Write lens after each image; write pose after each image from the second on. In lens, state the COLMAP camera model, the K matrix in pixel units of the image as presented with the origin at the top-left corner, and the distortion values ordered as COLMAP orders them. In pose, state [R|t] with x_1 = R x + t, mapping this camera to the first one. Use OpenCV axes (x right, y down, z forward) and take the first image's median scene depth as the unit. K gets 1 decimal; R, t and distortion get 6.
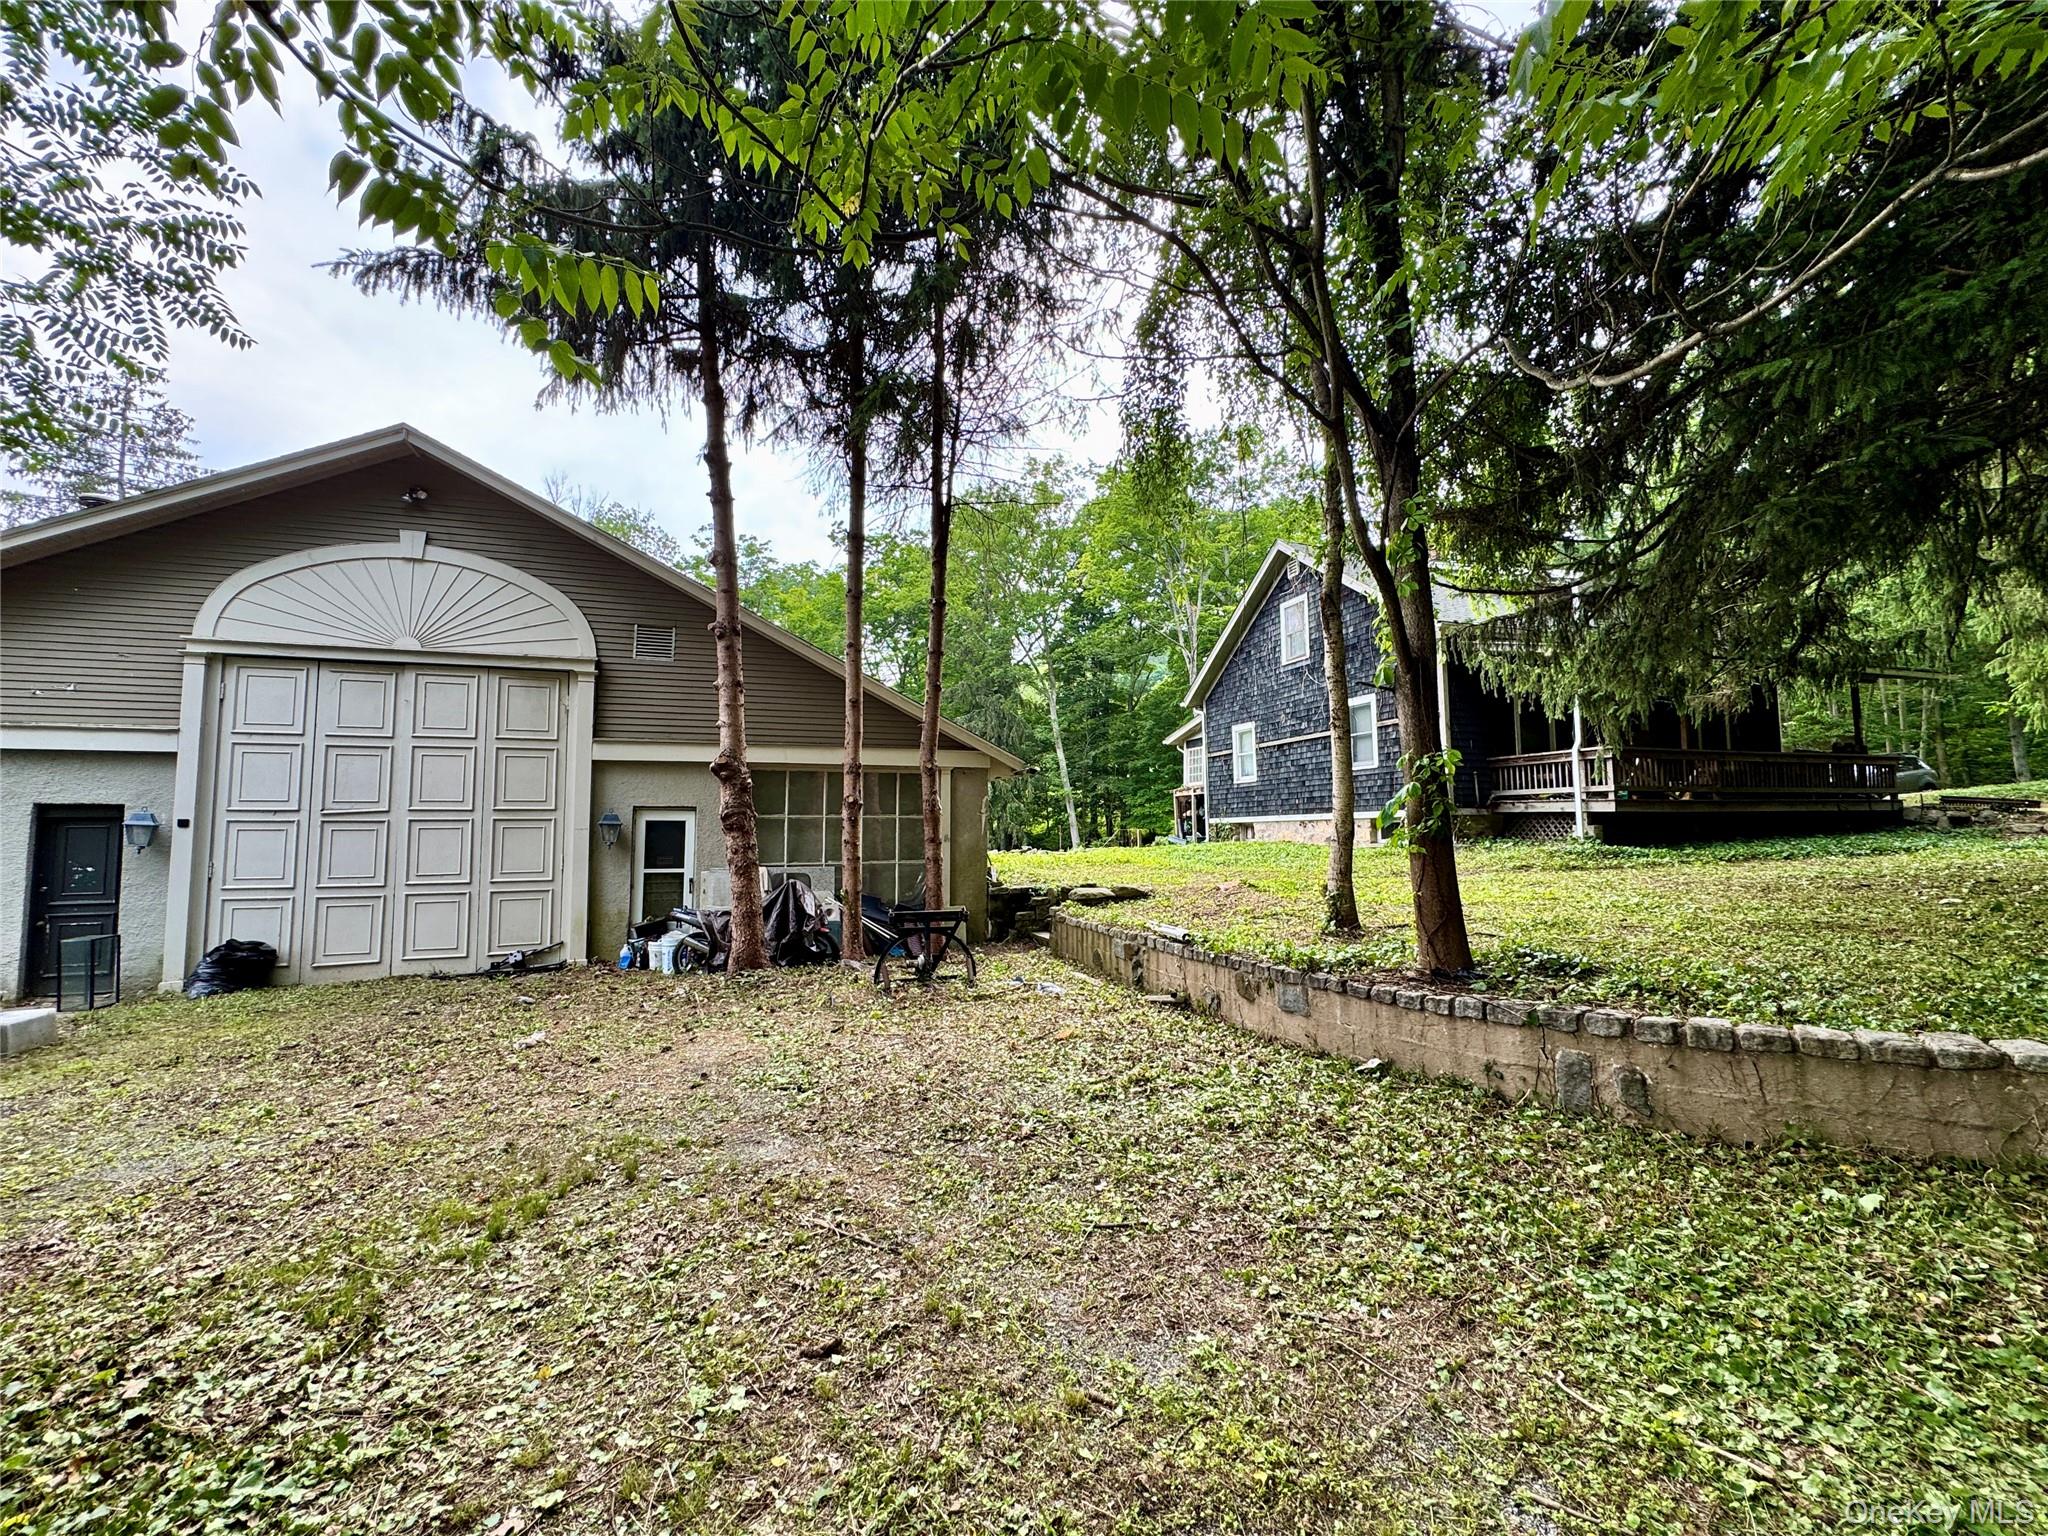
lens RADIAL K [[810.6, 0, 1019.9], [0, 810.6, 769.9], [0, 0, 1]] dist [-0.001892, 0.000076]
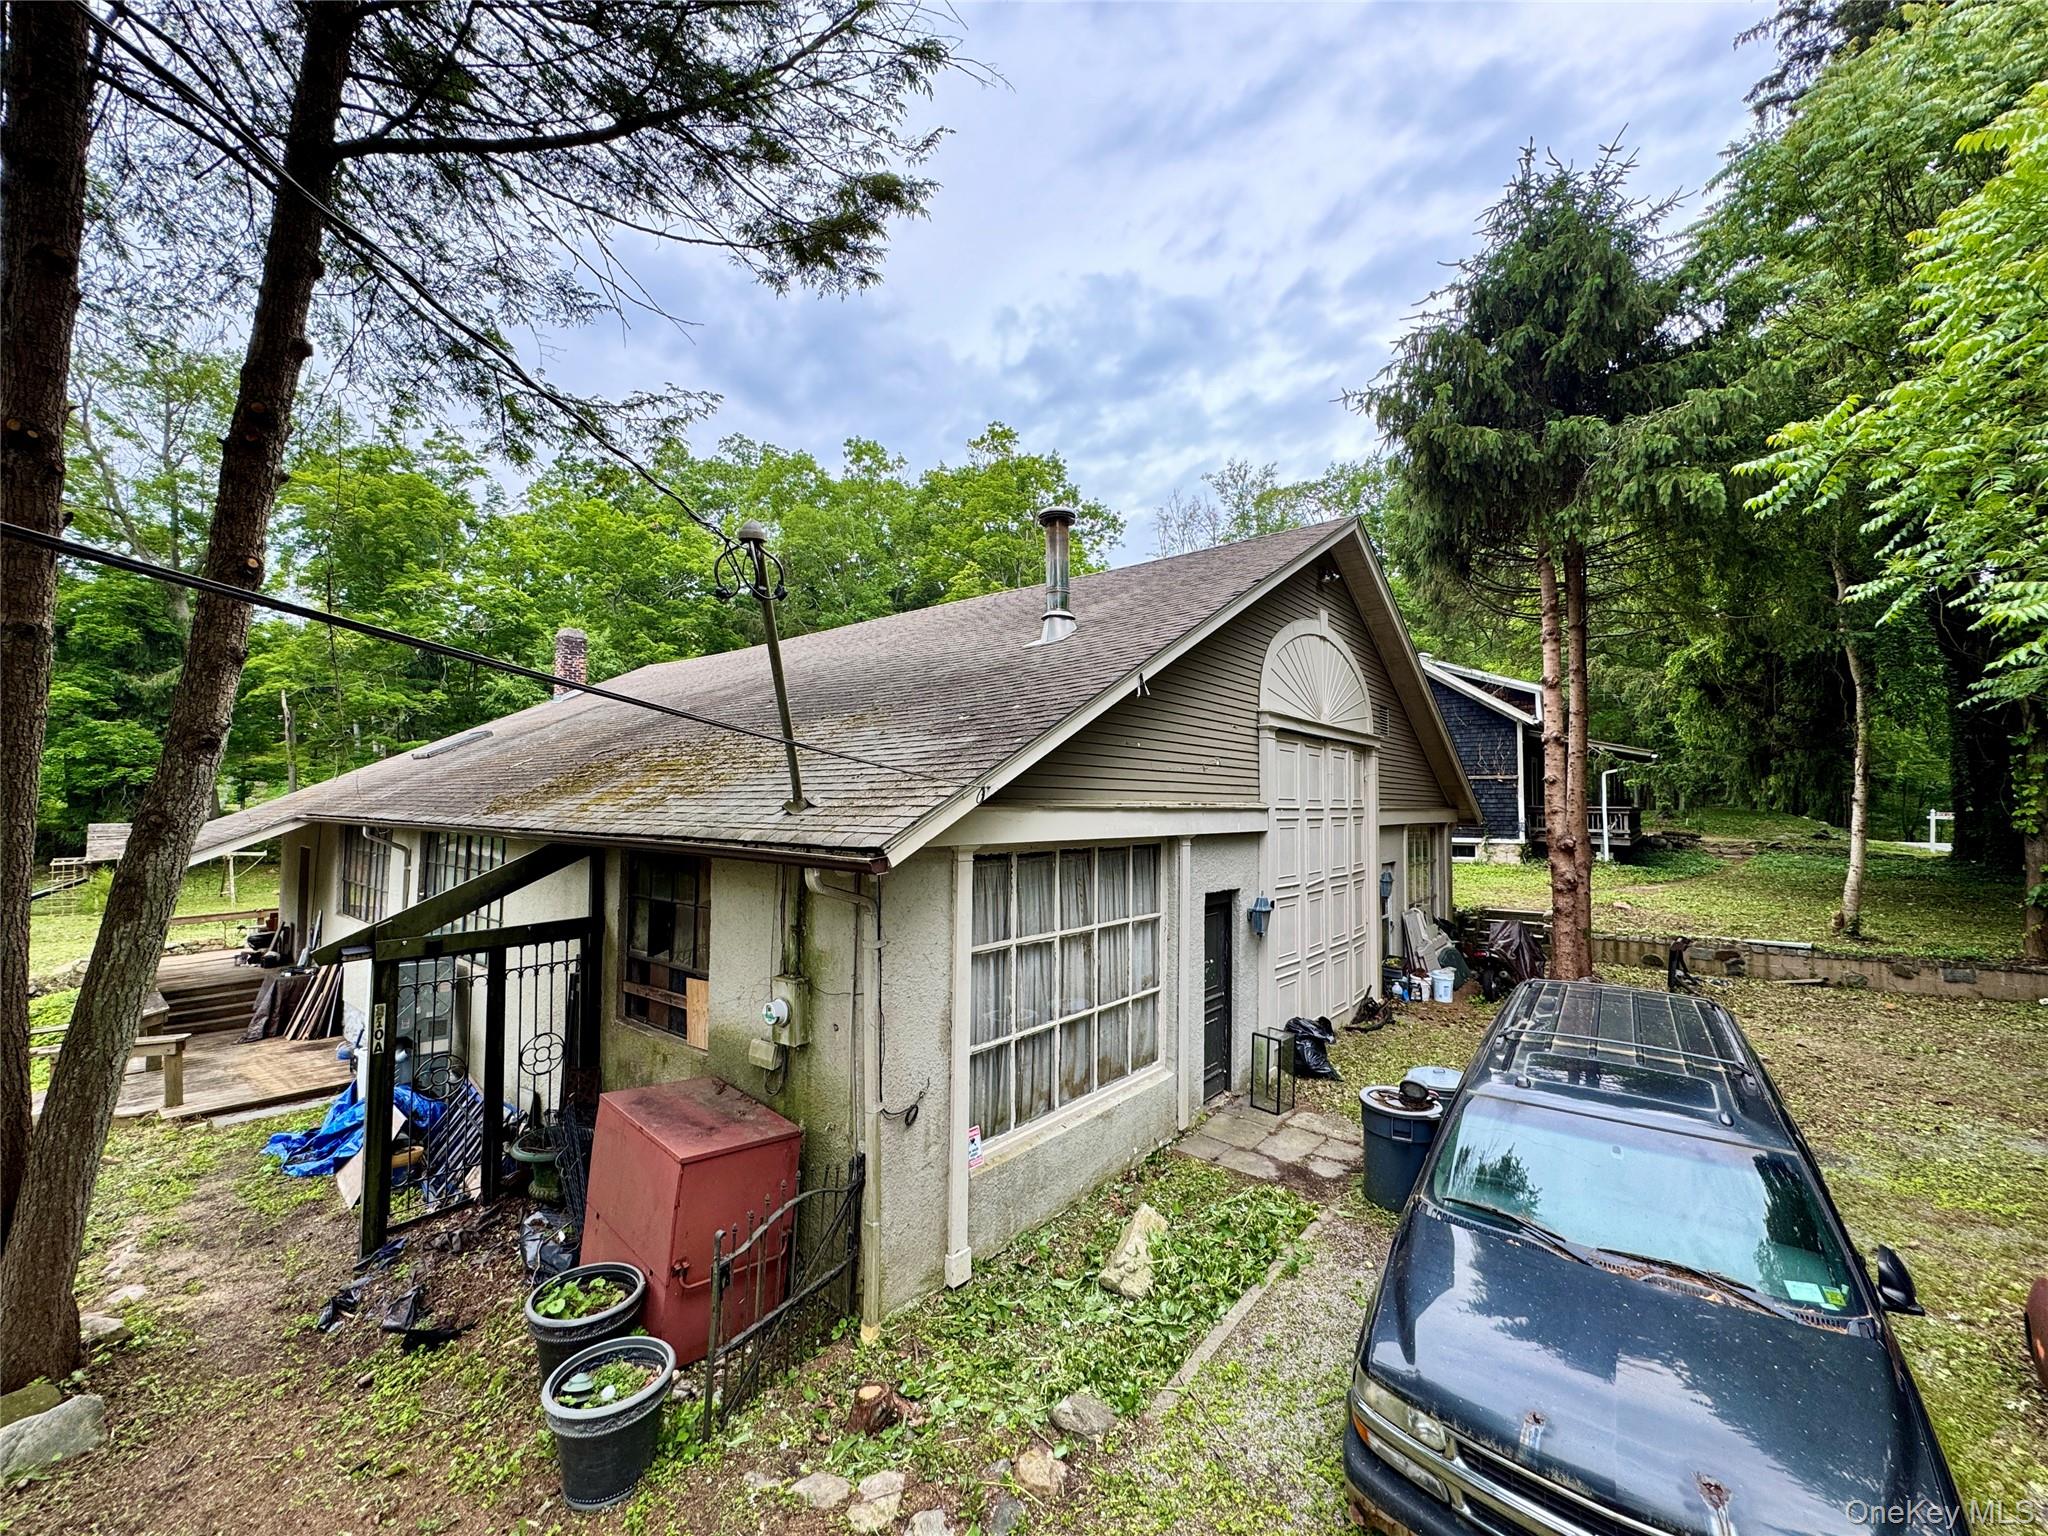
lens RADIAL K [[812.6, 0, 1018.1], [0, 812.6, 770.8], [0, 0, 1]] dist [-0.001488, 0.000113]
pose [[0.844197, 0.035500, 0.534856, -0.784918], [-0.053878, 0.998371, 0.018774, -0.042057], [-0.533318, -0.044665, 0.844735, 0.154640]]
